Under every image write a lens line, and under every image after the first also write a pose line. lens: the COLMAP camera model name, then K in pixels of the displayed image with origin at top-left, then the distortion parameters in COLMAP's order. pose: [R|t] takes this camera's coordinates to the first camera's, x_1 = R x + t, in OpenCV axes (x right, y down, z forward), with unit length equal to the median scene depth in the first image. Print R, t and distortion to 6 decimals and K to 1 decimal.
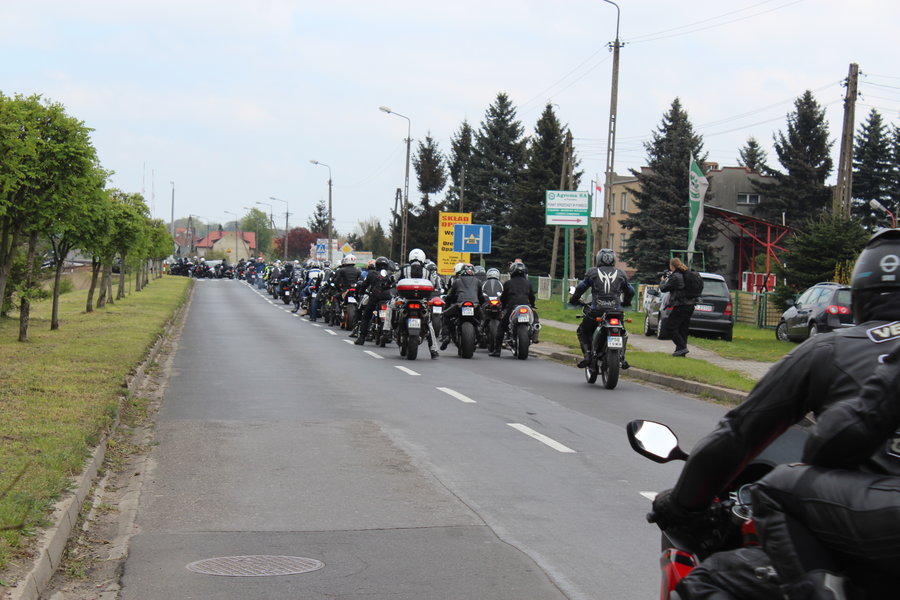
lens RADIAL K [[2160.4, 0, 450.0], [0, 2160.4, 300.0], [0, 0, 1]] dist [0.070007, 0.130685]
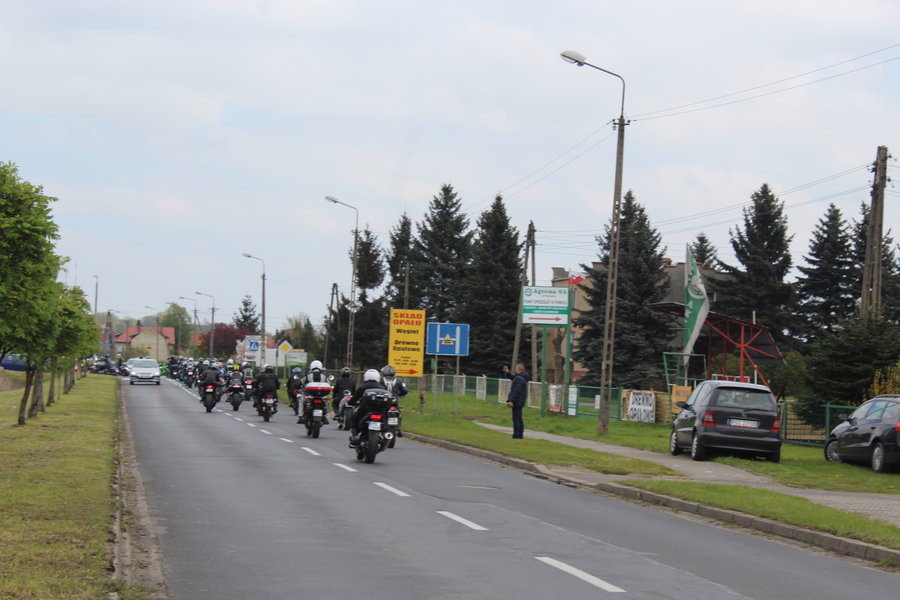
lens RADIAL K [[2163.6, 0, 450.0], [0, 2163.6, 300.0], [0, 0, 1]] dist [0.080443, 0.036927]
pose [[0.999256, 0.004807, 0.038270, -0.023328], [-0.003106, 0.999010, -0.044382, -0.004777], [-0.038445, 0.044230, 0.998281, 0.103309]]
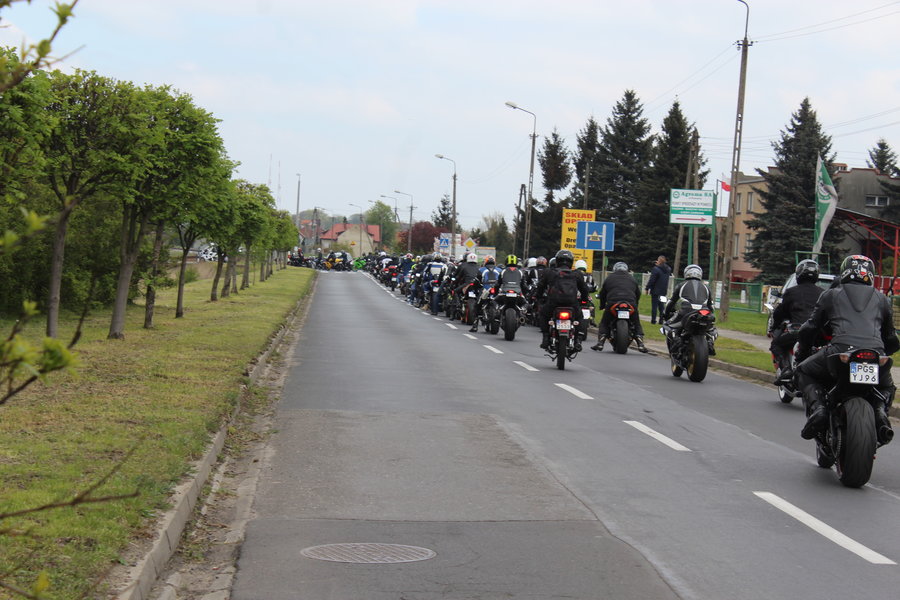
lens RADIAL K [[2163.6, 0, 450.0], [0, 2163.6, 300.0], [0, 0, 1]] dist [0.080443, 0.036927]
pose [[0.998170, 0.021281, -0.056607, 0.000554], [-0.021169, 0.999773, 0.002580, 0.000101], [0.056649, -0.001377, 0.998393, -0.002157]]
